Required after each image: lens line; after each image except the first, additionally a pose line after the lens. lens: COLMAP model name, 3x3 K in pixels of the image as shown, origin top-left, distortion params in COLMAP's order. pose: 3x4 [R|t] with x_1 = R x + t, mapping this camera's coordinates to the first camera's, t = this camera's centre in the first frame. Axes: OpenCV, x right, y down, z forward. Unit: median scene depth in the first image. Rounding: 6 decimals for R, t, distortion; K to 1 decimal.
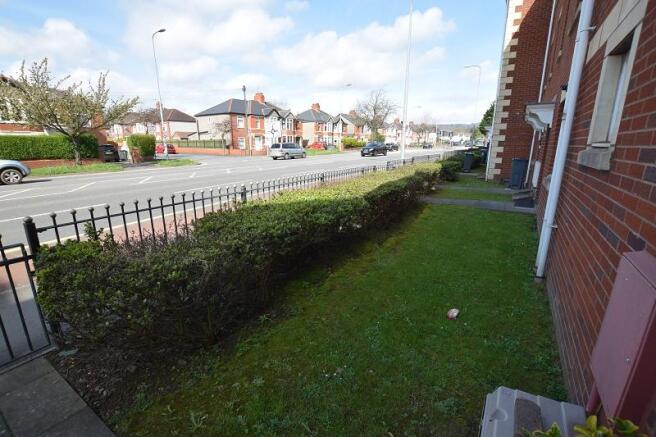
lens RADIAL K [[292.9, 0, 325.2], [0, 292.9, 219.4], [0, 0, 1]] dist [-0.023312, 0.000086]
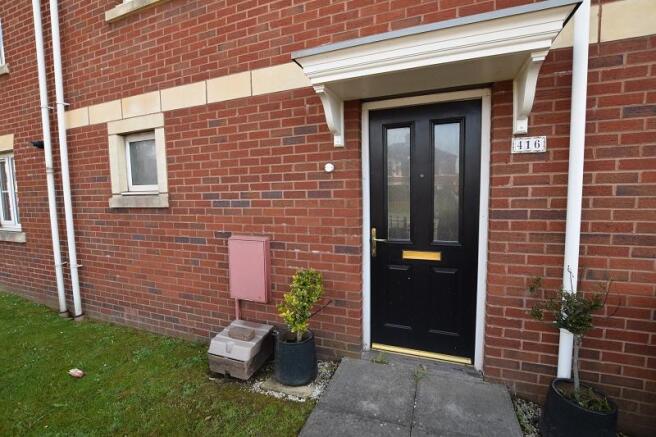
lens RADIAL K [[292.9, 0, 325.2], [0, 292.9, 219.4], [0, 0, 1]] dist [-0.023312, 0.000086]
pose [[-0.196796, -0.080035, 0.977172, -0.679251], [0.258461, 0.957173, 0.130449, -0.066752], [-0.945764, 0.278233, -0.167682, 0.331299]]
